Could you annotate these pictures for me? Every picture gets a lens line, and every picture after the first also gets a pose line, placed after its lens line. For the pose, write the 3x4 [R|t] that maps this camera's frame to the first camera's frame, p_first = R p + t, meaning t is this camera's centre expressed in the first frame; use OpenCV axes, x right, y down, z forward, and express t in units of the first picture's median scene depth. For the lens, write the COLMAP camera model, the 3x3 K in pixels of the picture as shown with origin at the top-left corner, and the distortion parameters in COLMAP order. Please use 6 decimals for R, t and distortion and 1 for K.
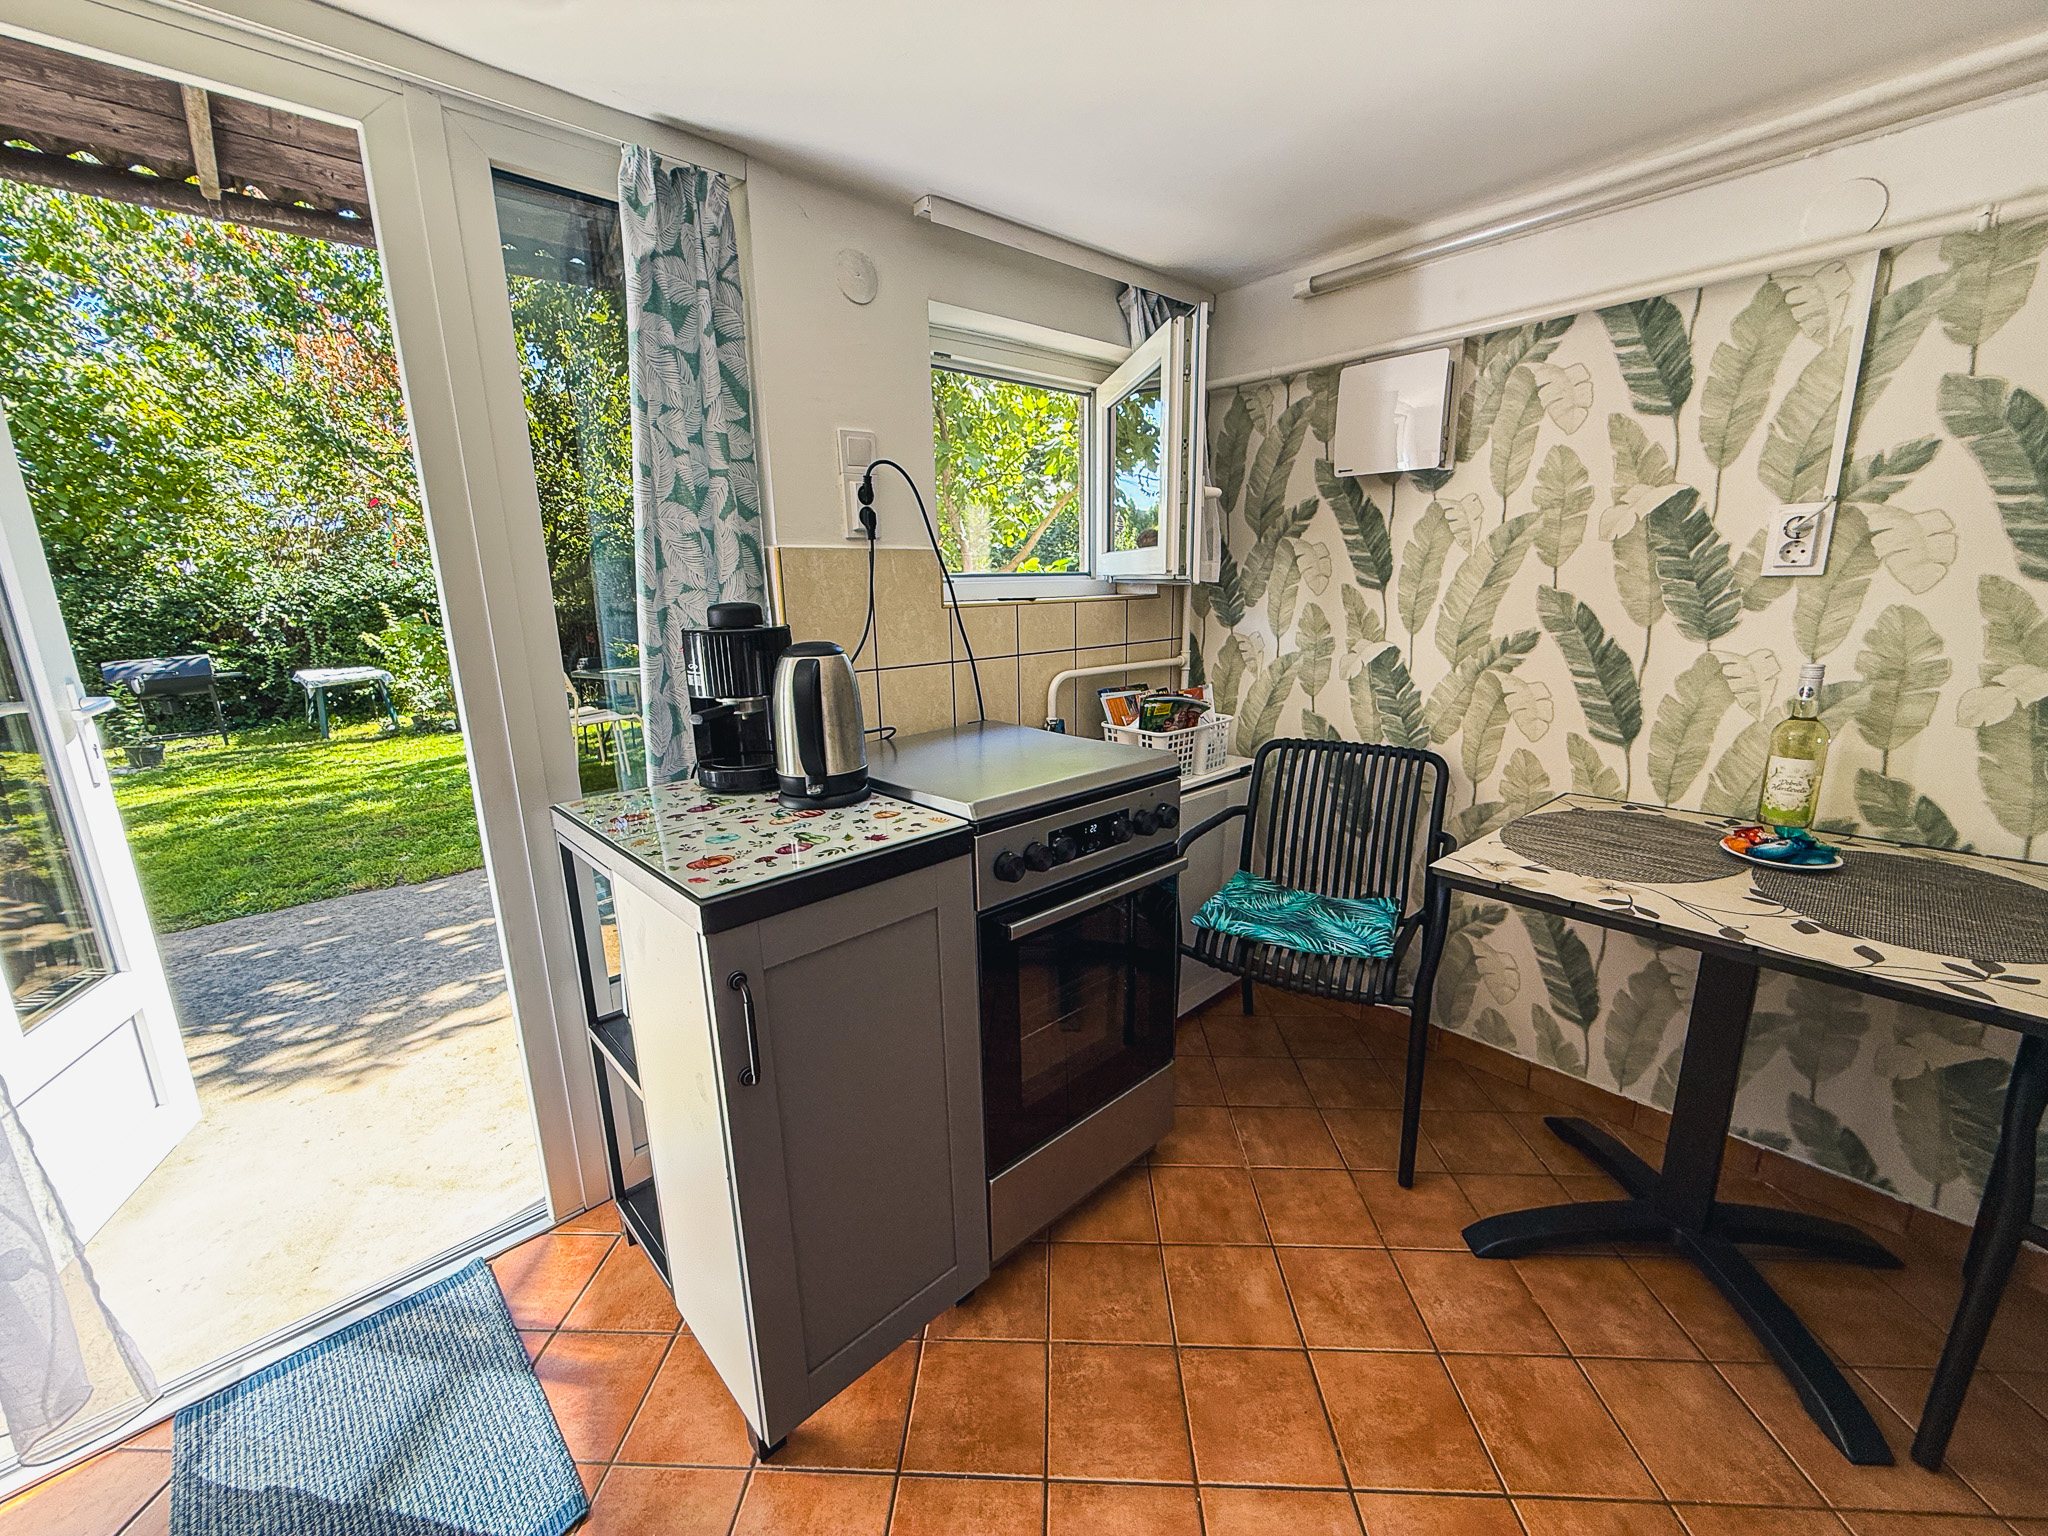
lens RADIAL K [[818.3, 0, 1019.0], [0, 818.3, 766.2], [0, 0, 1]] dist [0.001846, 0.000175]
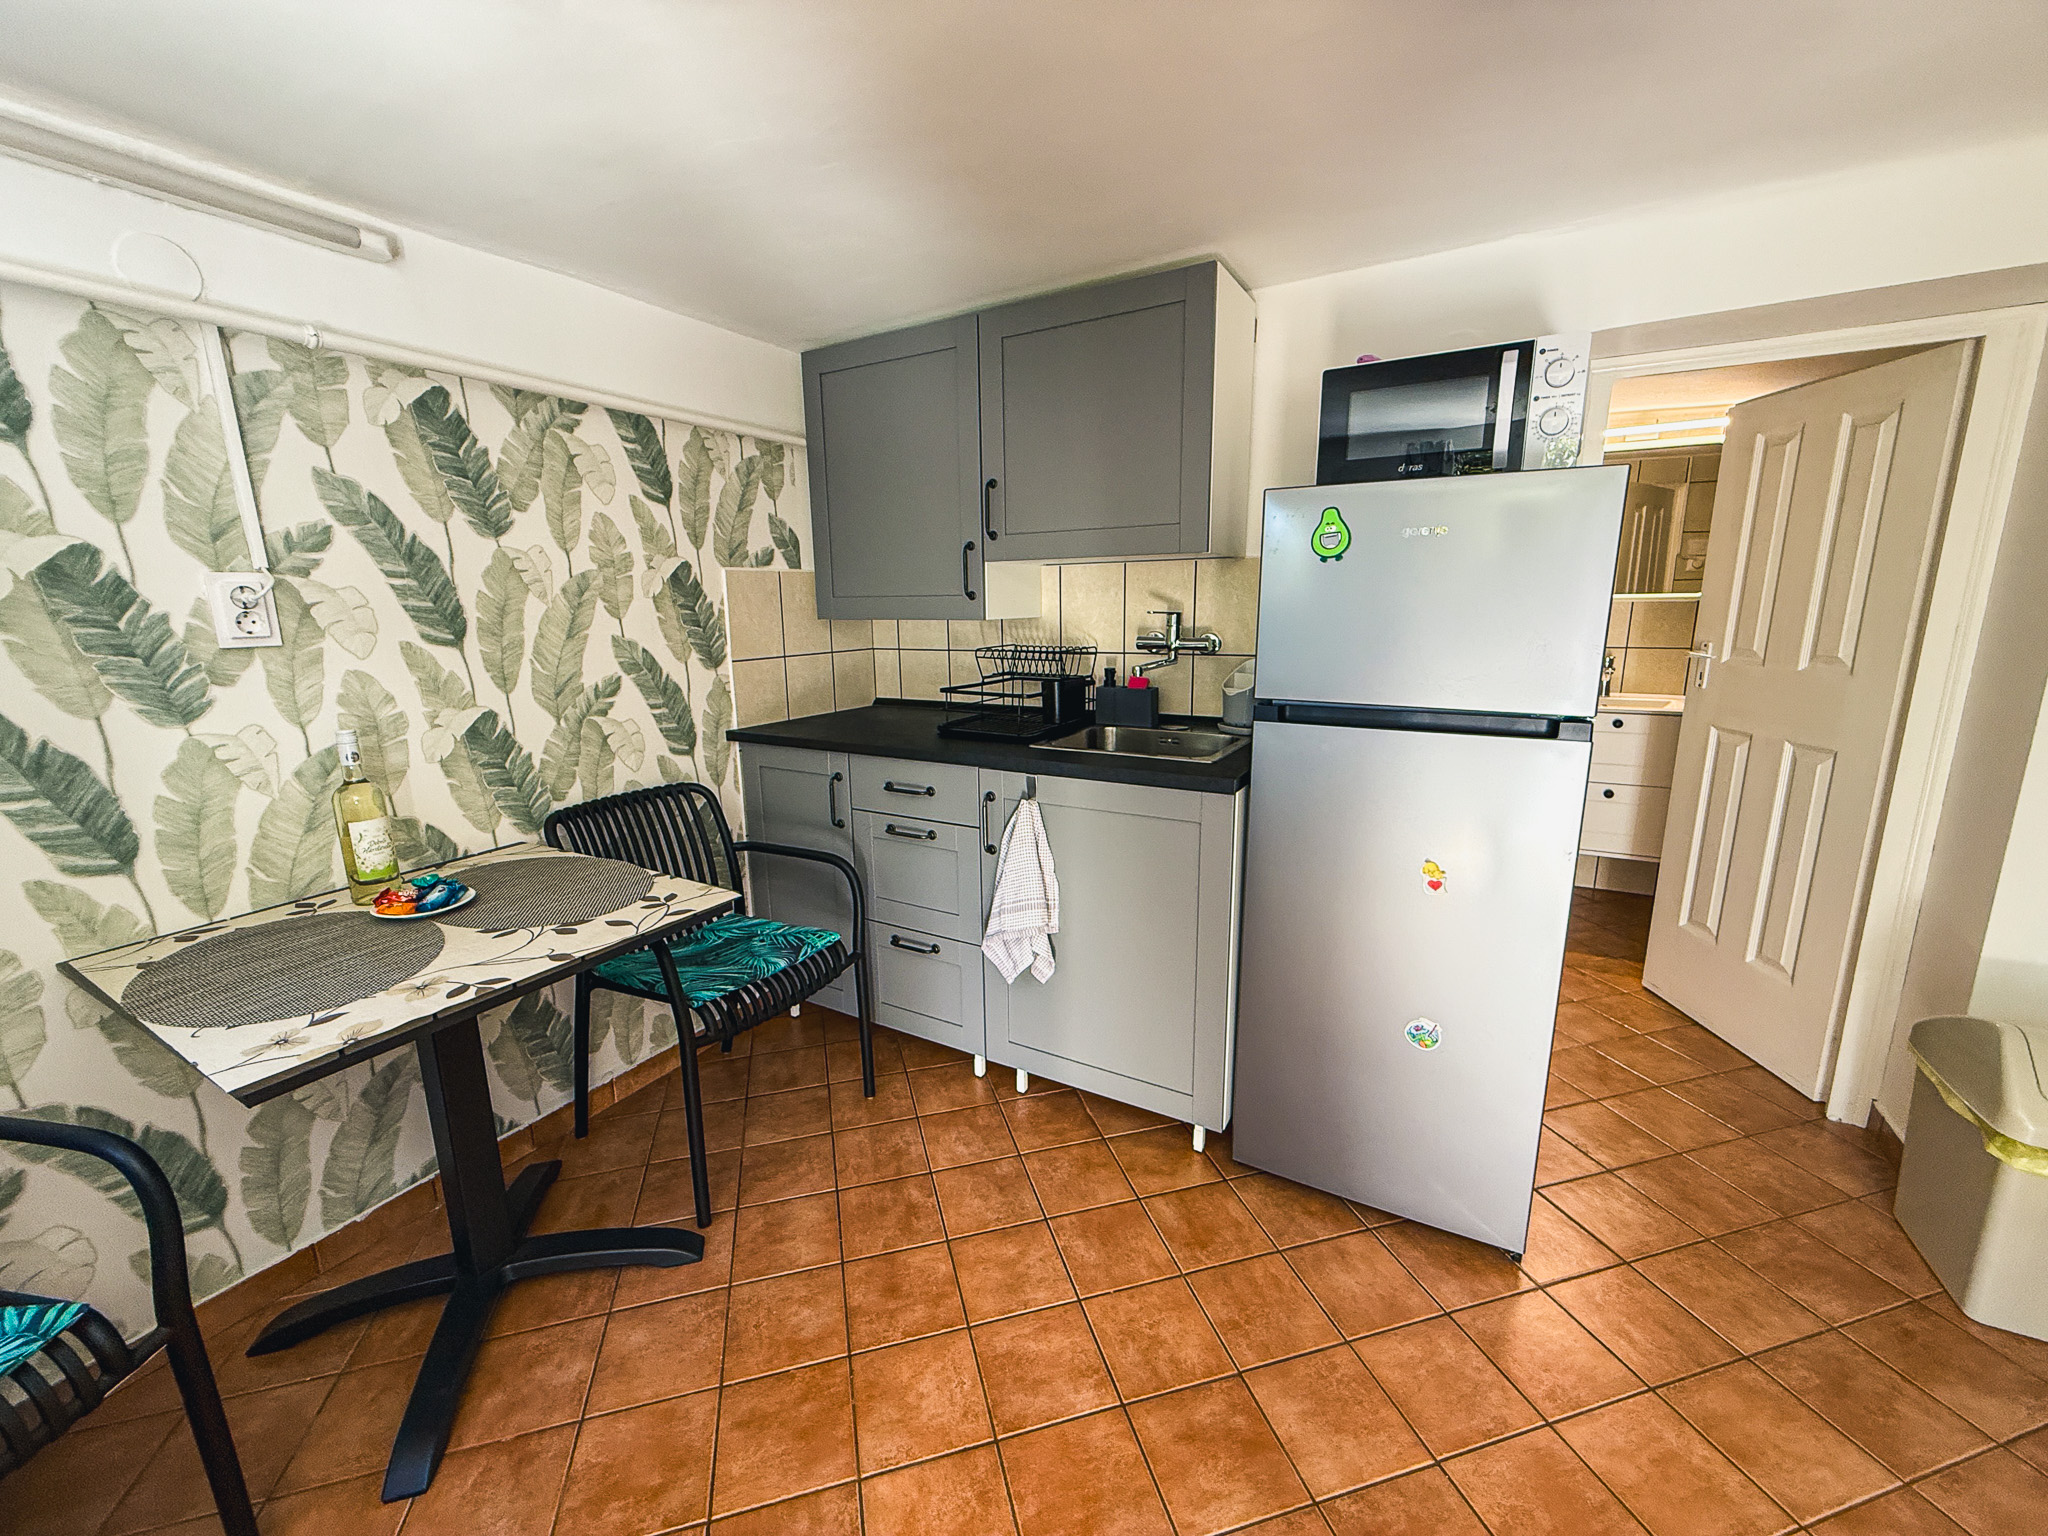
lens RADIAL K [[818.3, 0, 1019.0], [0, 818.3, 766.2], [0, 0, 1]] dist [0.001846, 0.000175]
pose [[-0.303631, -0.169125, 0.937659, -0.258959], [0.235807, 0.940165, 0.245936, -0.132340], [-0.923149, 0.295780, -0.245582, 0.472528]]
